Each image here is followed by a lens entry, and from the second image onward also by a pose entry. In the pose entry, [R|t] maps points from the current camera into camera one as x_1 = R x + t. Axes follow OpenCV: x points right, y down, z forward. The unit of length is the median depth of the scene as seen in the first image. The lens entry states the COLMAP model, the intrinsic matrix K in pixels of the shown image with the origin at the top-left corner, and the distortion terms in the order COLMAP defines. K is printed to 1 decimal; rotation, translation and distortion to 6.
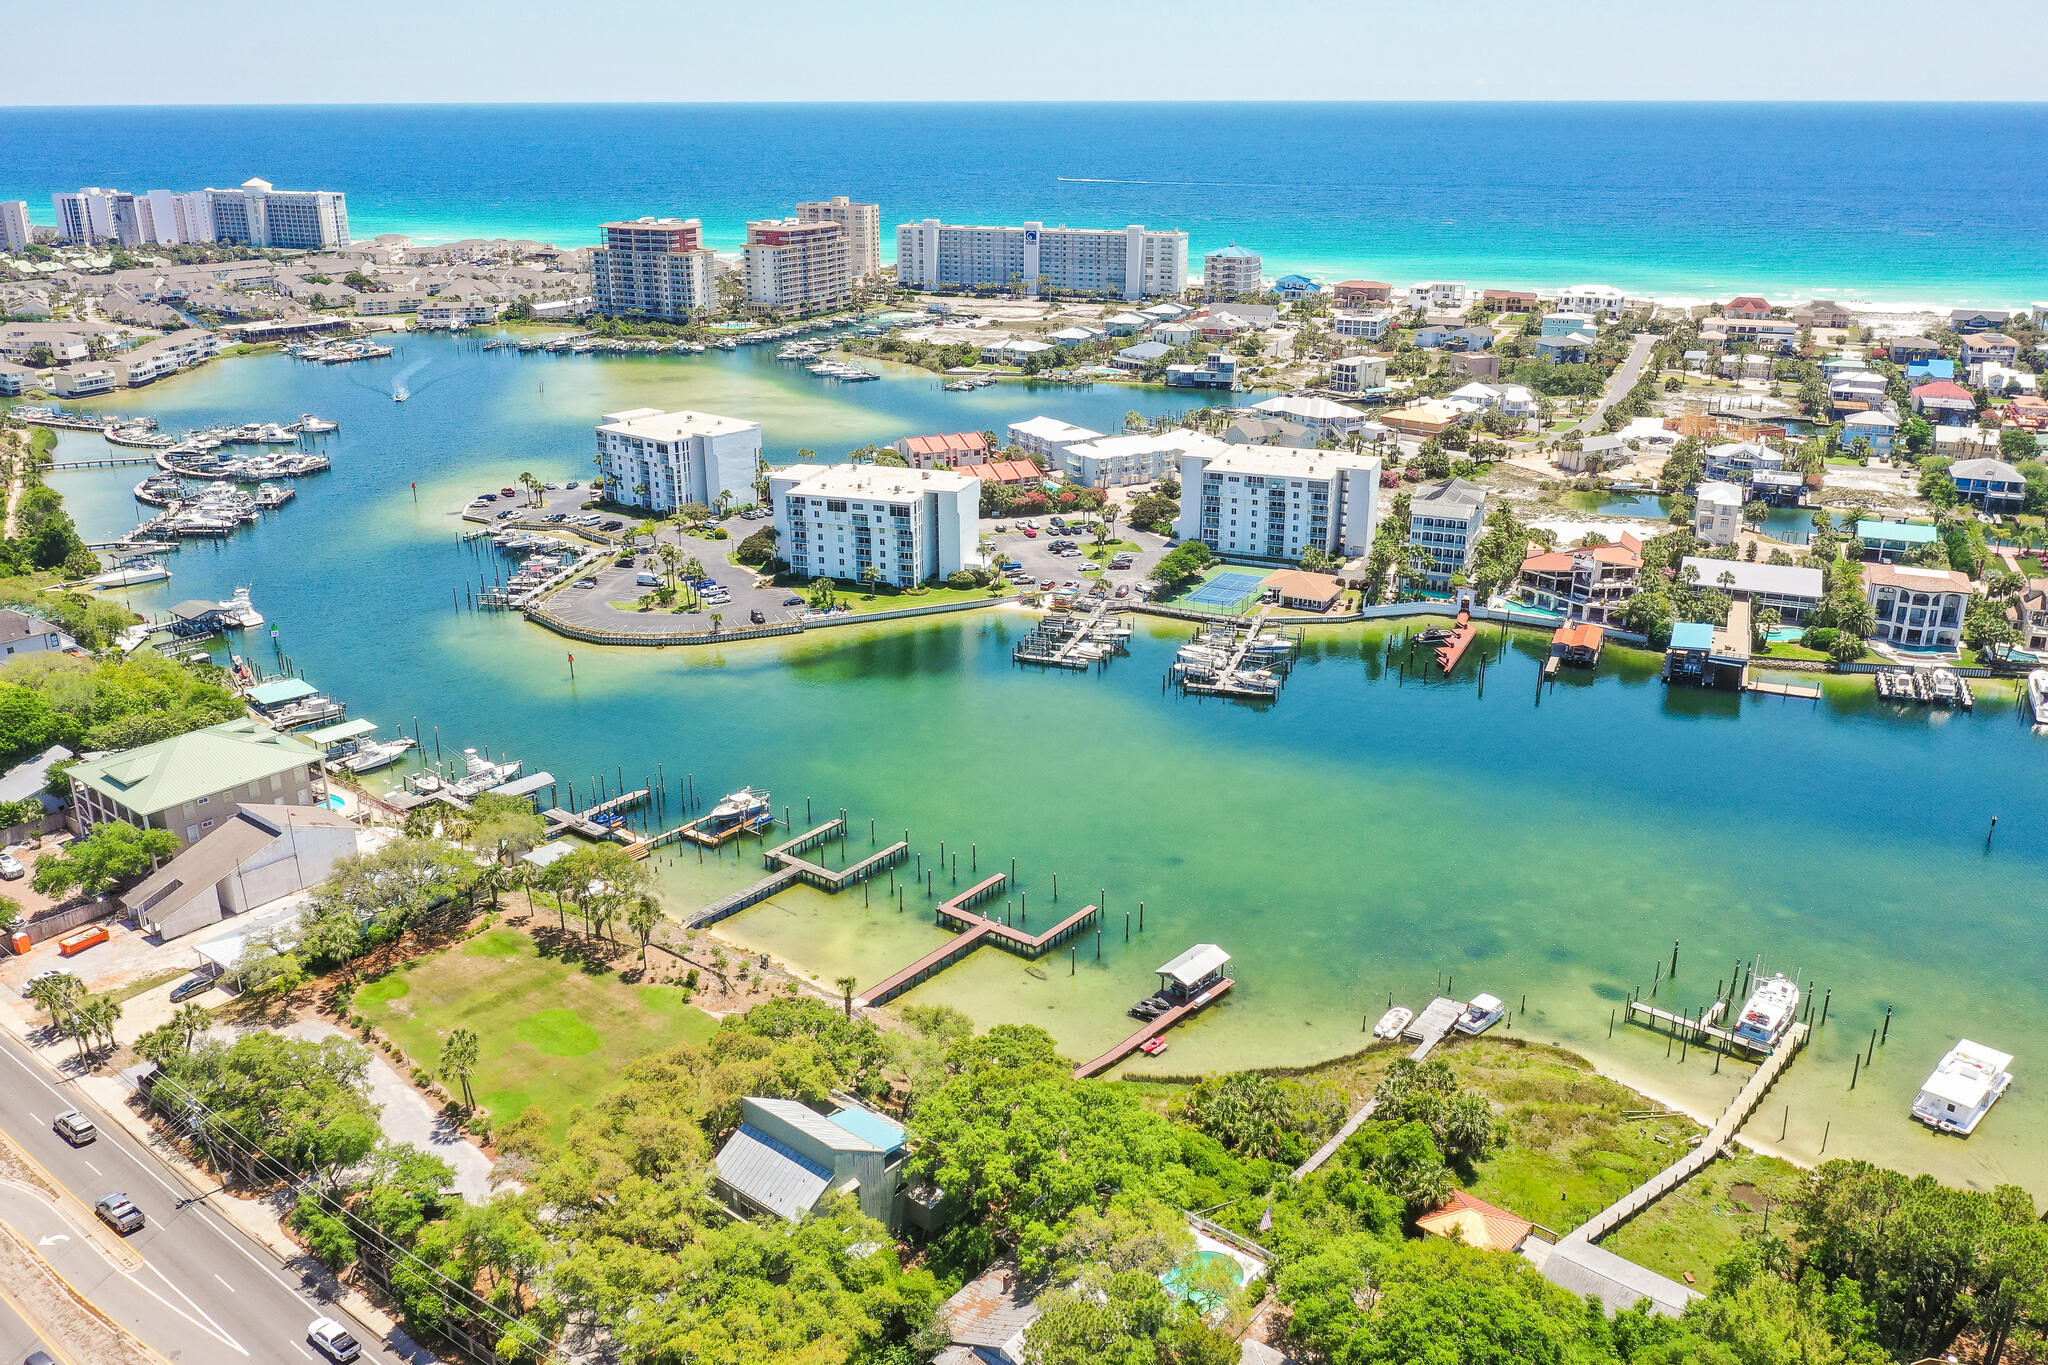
lens RADIAL K [[1637.9, 0, 1014.6], [0, 1637.9, 682.5], [0, 0, 1]] dist [-0.007118, -0.003746]
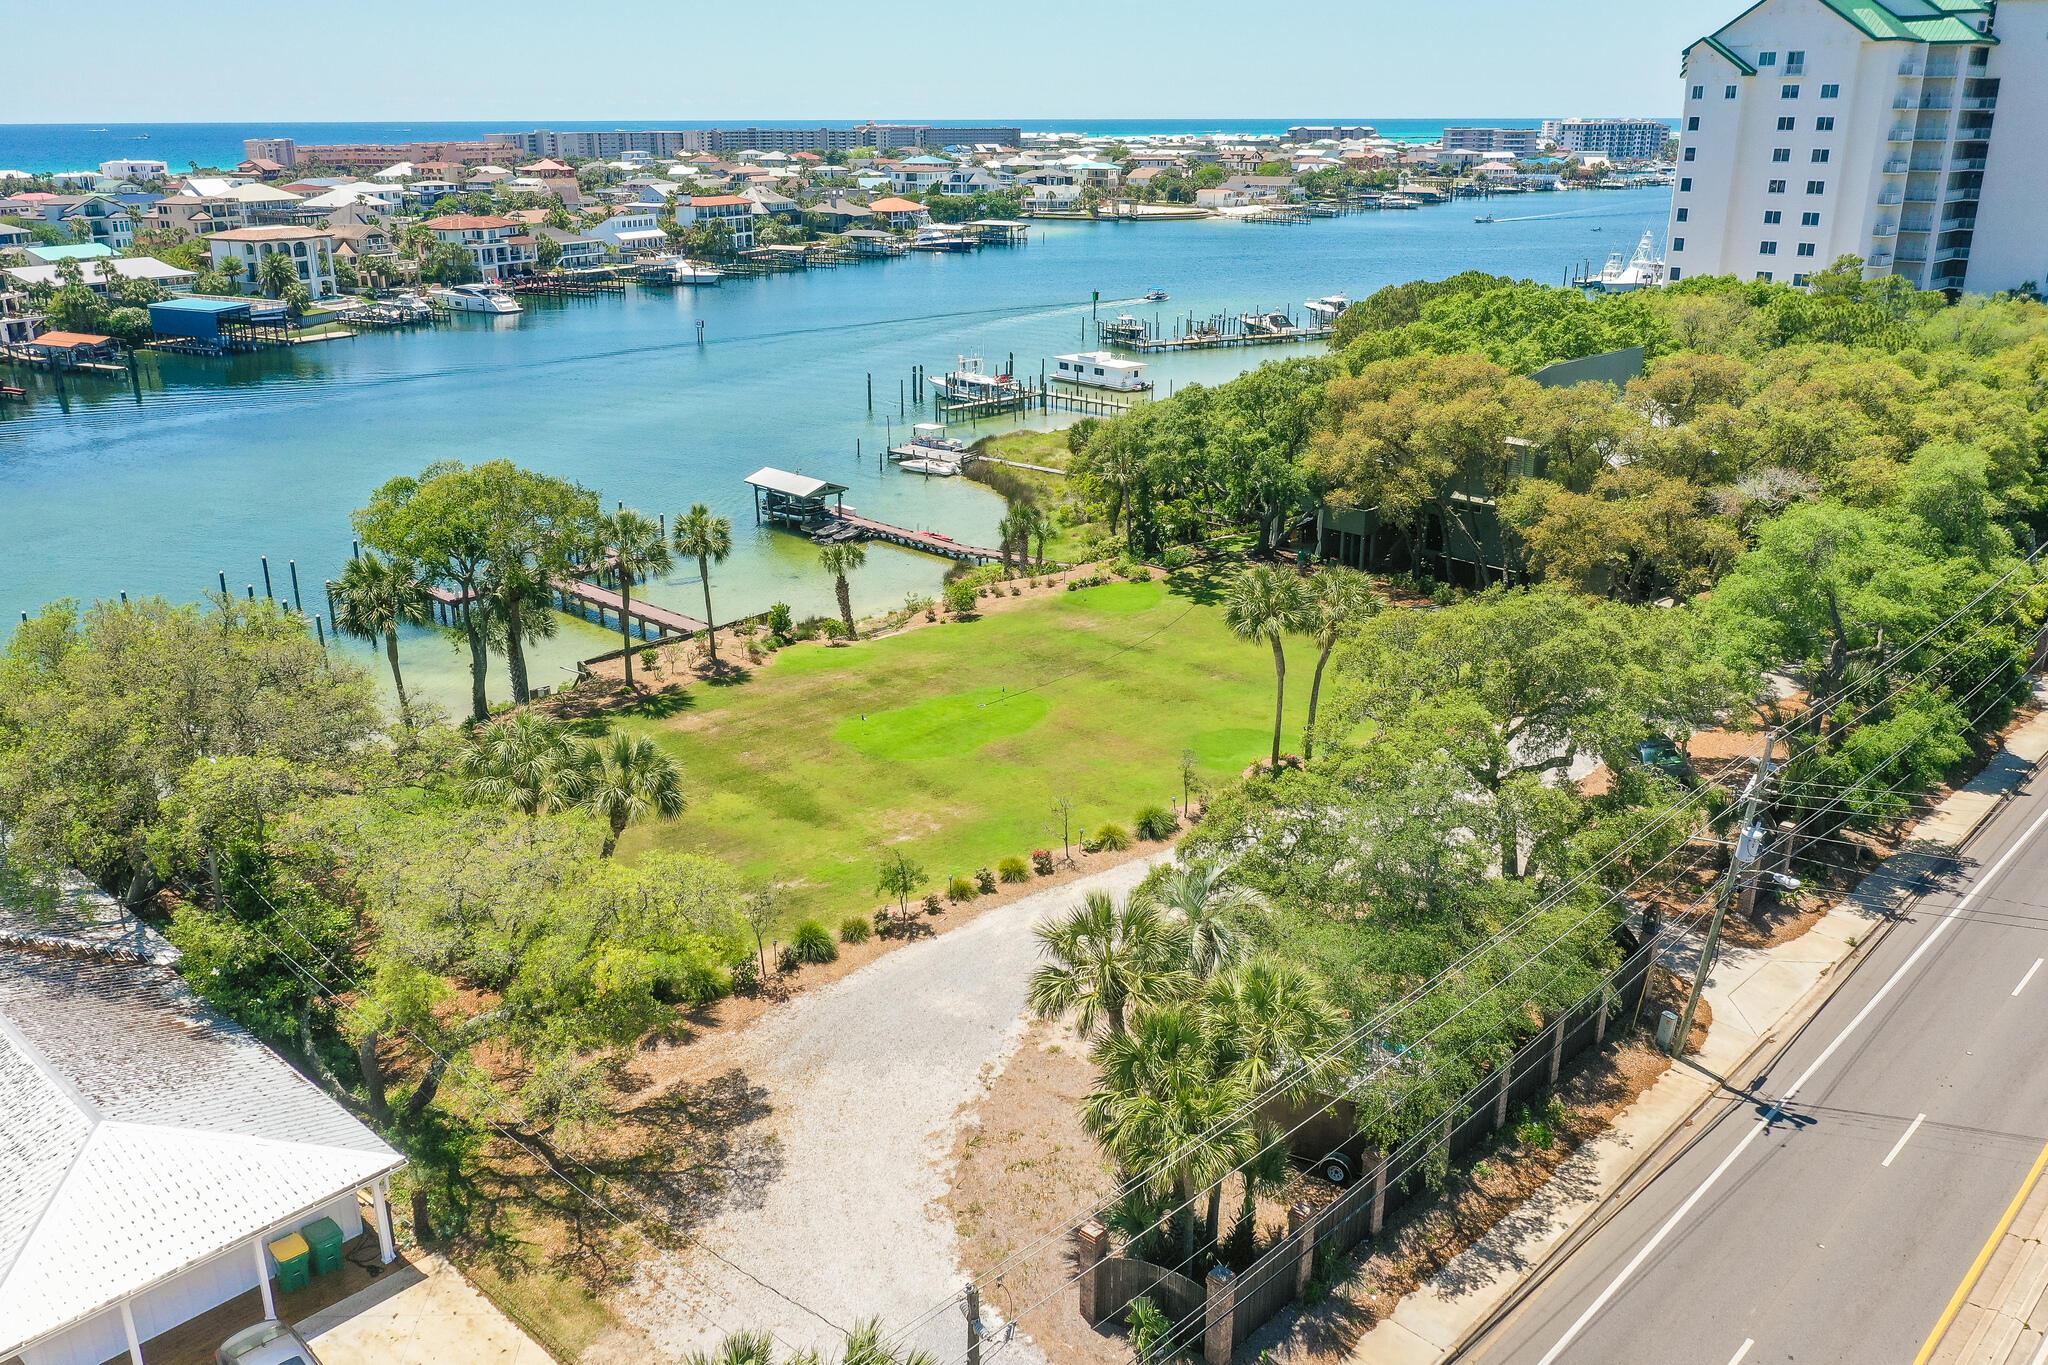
lens RADIAL K [[1637.9, 0, 1014.6], [0, 1637.9, 682.5], [0, 0, 1]] dist [-0.007118, -0.003746]
pose [[0.085513, -0.321845, 0.942923, -0.317764], [0.338398, 0.899513, 0.276339, 0.044773], [-0.937110, 0.295452, 0.185832, 0.426412]]
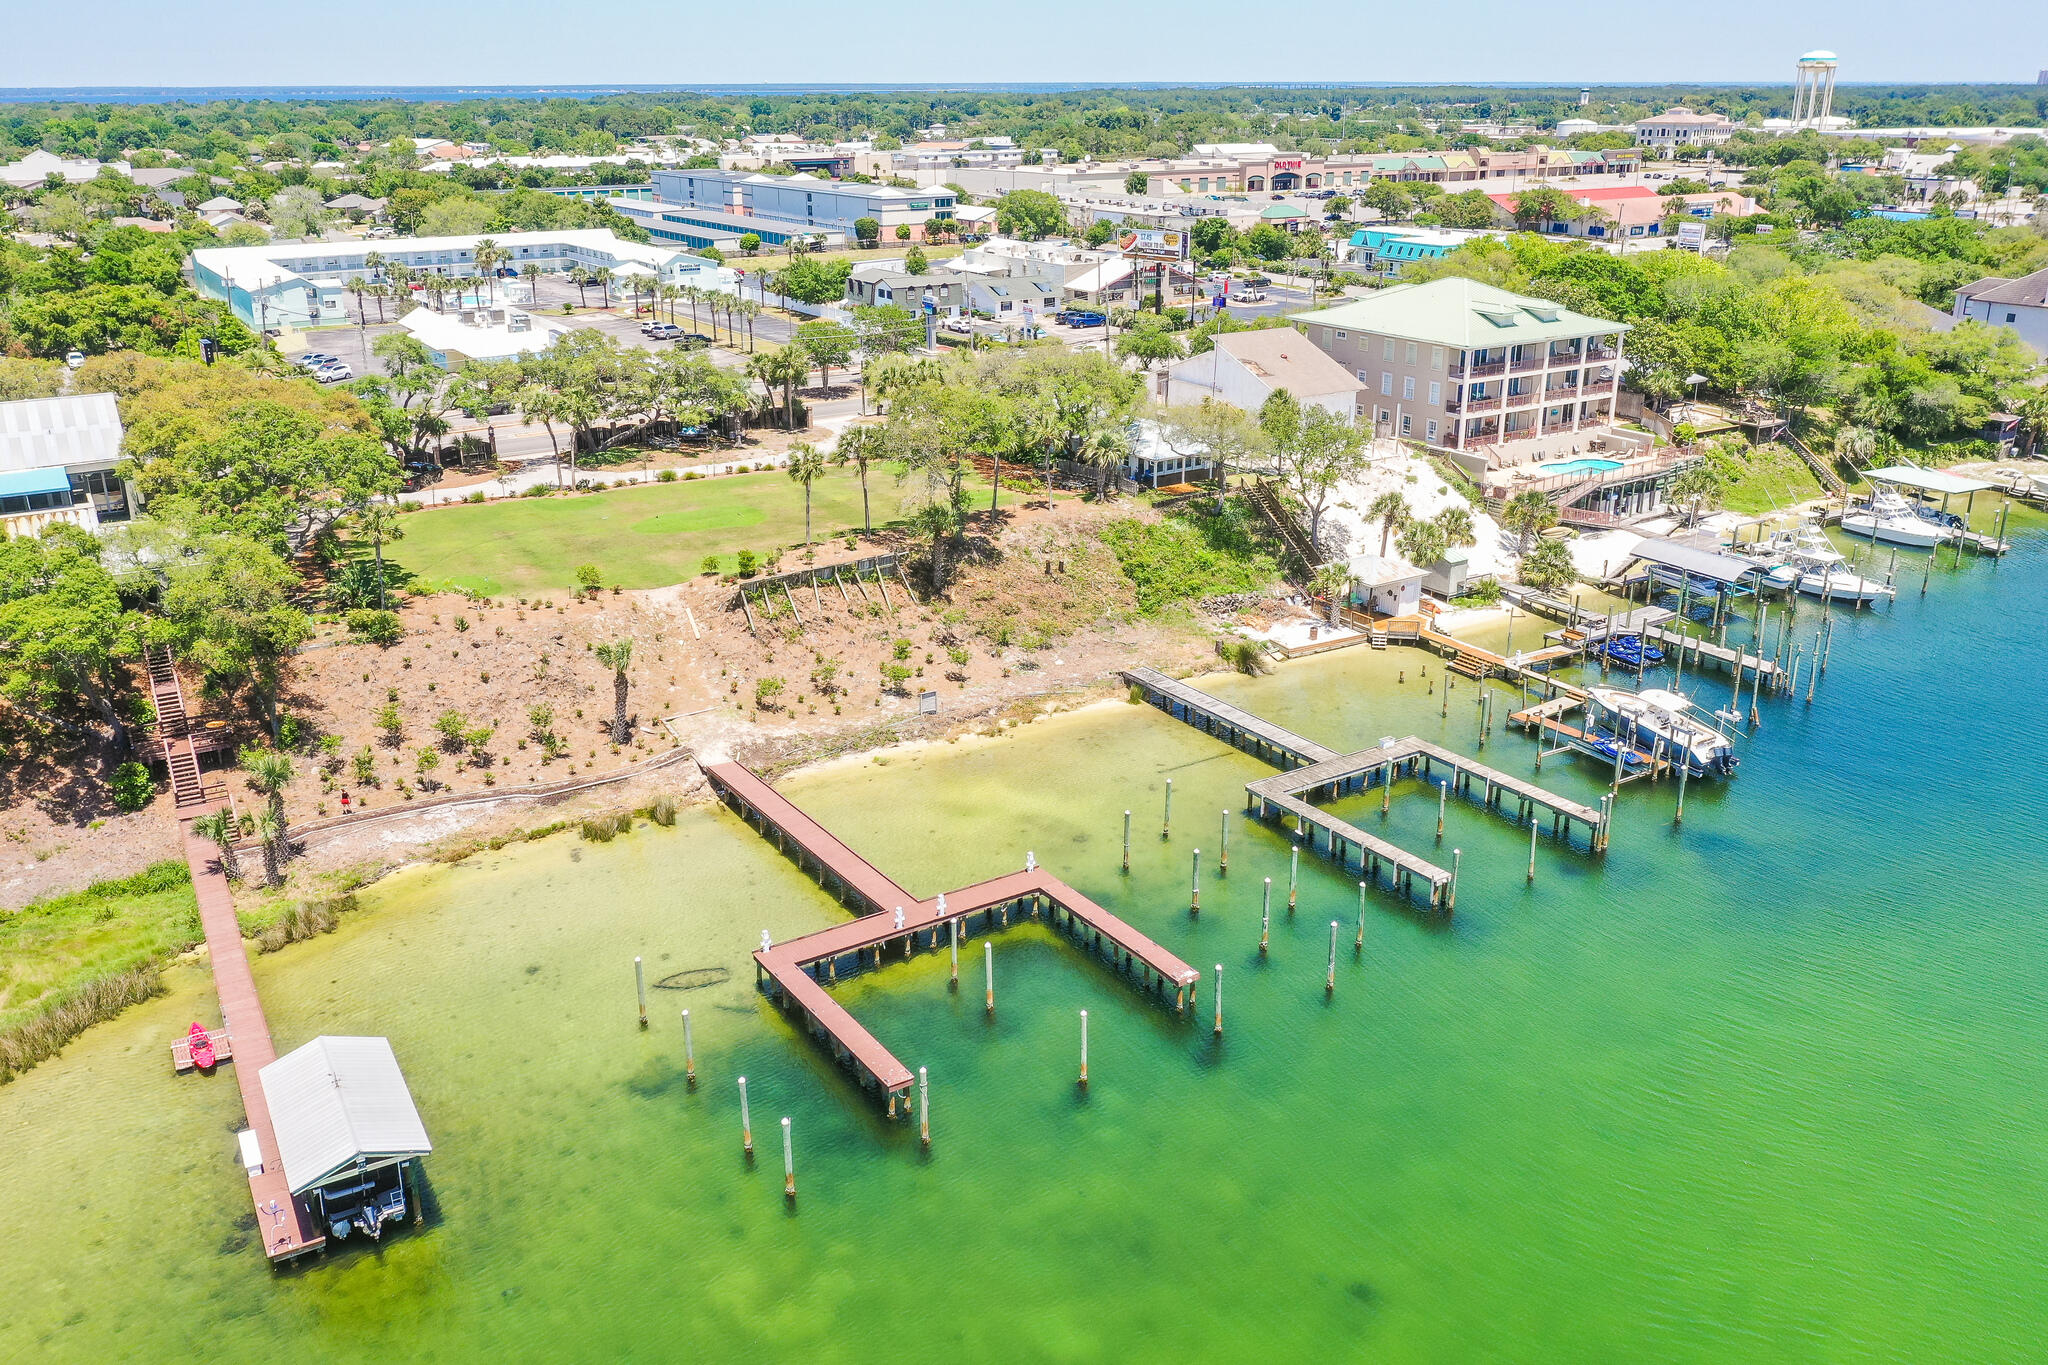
lens RADIAL K [[1654.7, 0, 1020.2], [0, 1654.7, 677.3], [0, 0, 1]] dist [-0.010441, 0.002302]
pose [[-0.311545, 0.331316, -0.890601, 0.172986], [-0.315255, 0.848124, 0.425794, -0.042054], [0.896412, 0.413420, -0.159780, 0.604831]]
